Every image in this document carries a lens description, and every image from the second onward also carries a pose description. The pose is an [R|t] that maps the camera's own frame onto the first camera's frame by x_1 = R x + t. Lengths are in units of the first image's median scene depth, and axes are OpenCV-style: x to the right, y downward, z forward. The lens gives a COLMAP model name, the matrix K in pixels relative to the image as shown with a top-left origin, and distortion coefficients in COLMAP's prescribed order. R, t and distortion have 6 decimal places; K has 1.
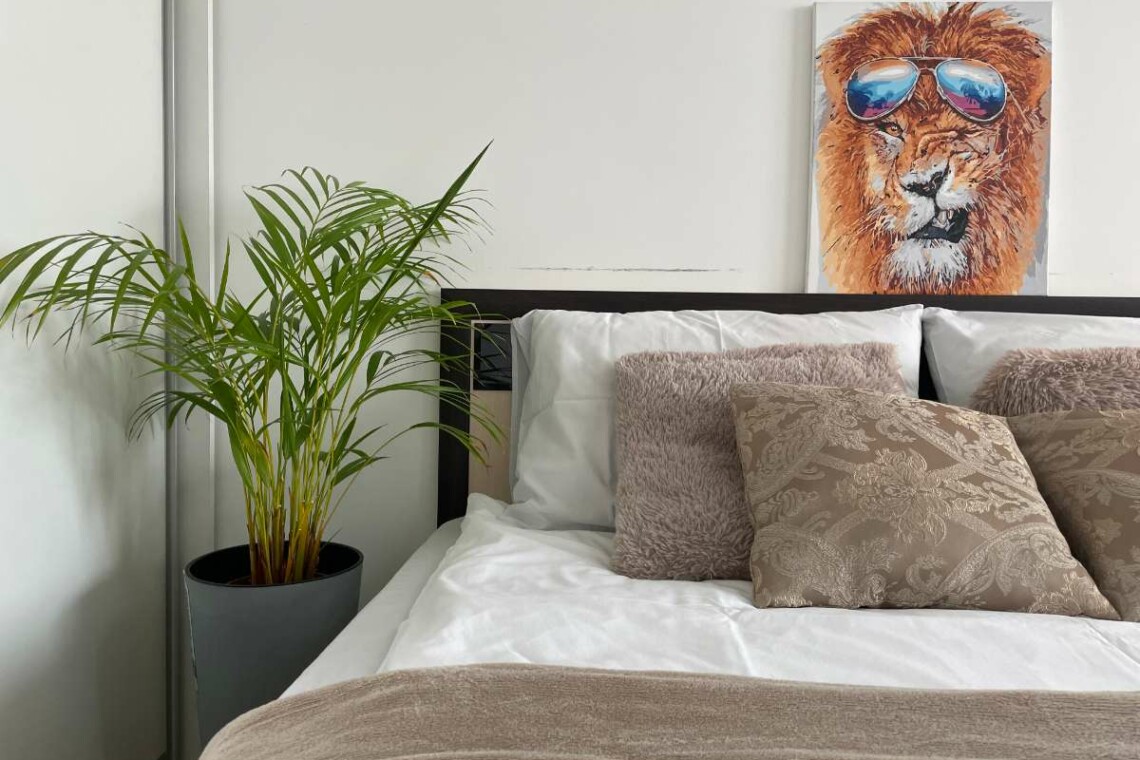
lens RADIAL K [[858.2, 0, 570.5], [0, 858.2, 373.7], [0, 0, 1]] dist [0.088848, -0.120469]
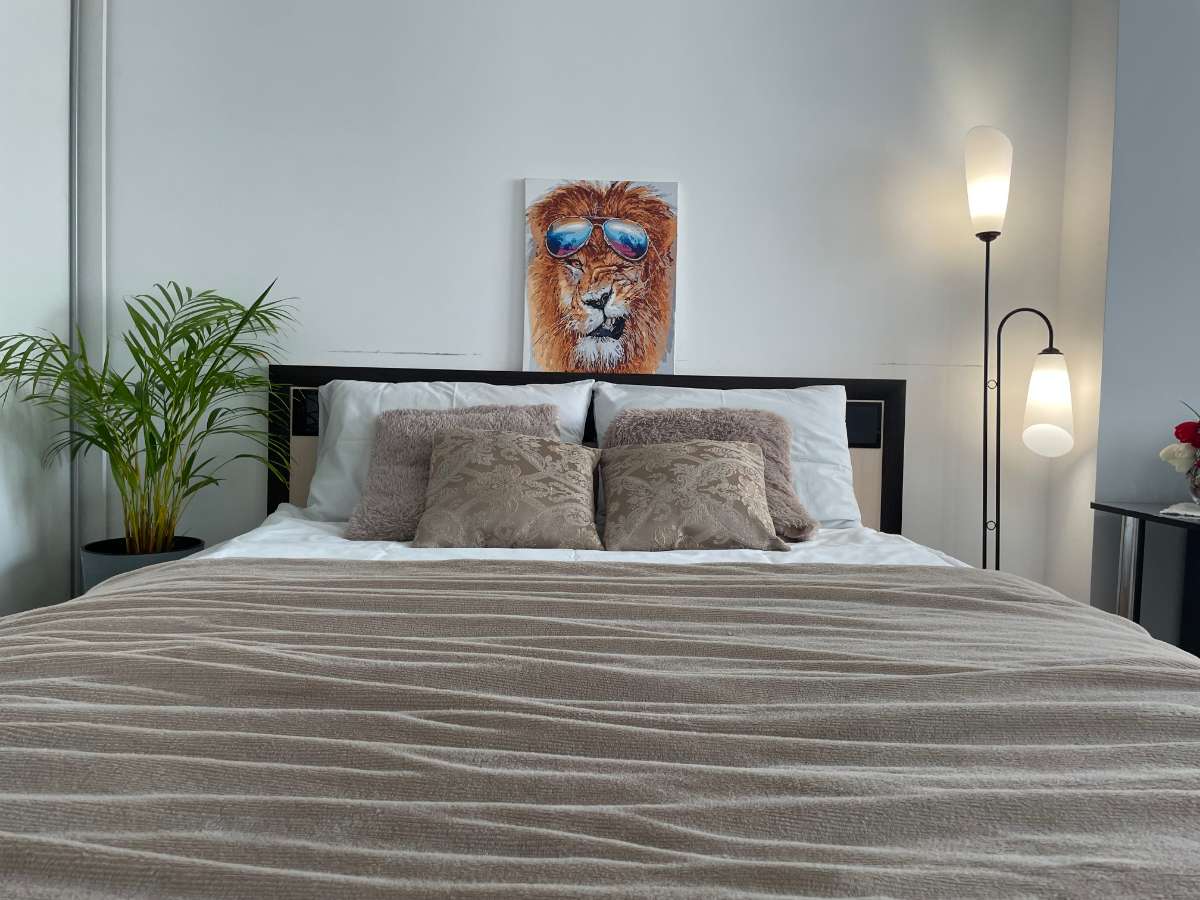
lens RADIAL K [[907.6, 0, 600.0], [0, 907.6, 436.0], [0, 0, 1]] dist [0.090135, -0.129698]
pose [[0.997435, 0.002923, 0.071514, 0.302420], [-0.002617, 0.999987, -0.004378, 0.026113], [-0.071526, 0.004180, 0.997430, -0.589720]]
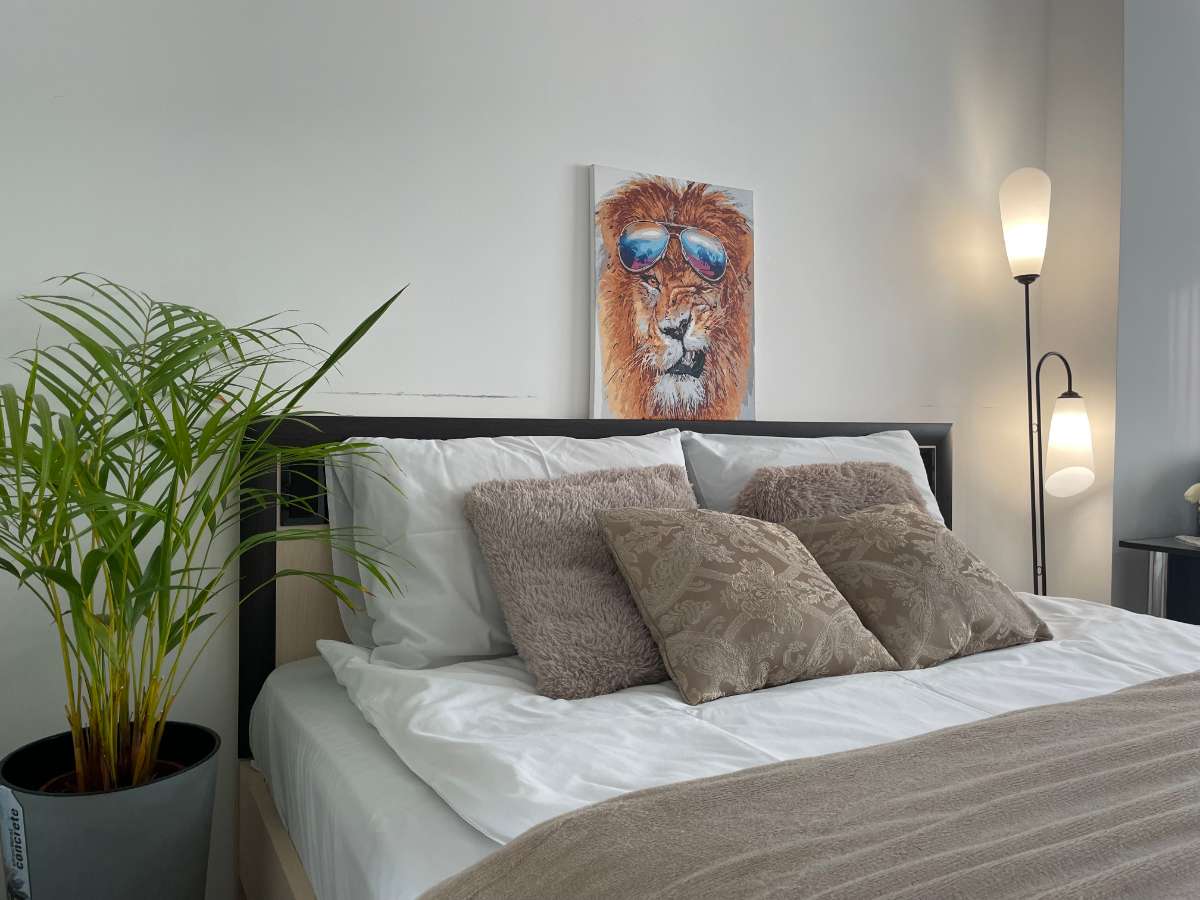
lens RADIAL K [[907.6, 0, 600.0], [0, 907.6, 436.0], [0, 0, 1]] dist [0.090135, -0.129698]
pose [[0.844905, -0.017424, 0.534632, -0.360979], [0.027857, 0.999546, -0.011448, -0.058378], [-0.534190, 0.024566, 0.845007, -0.005377]]
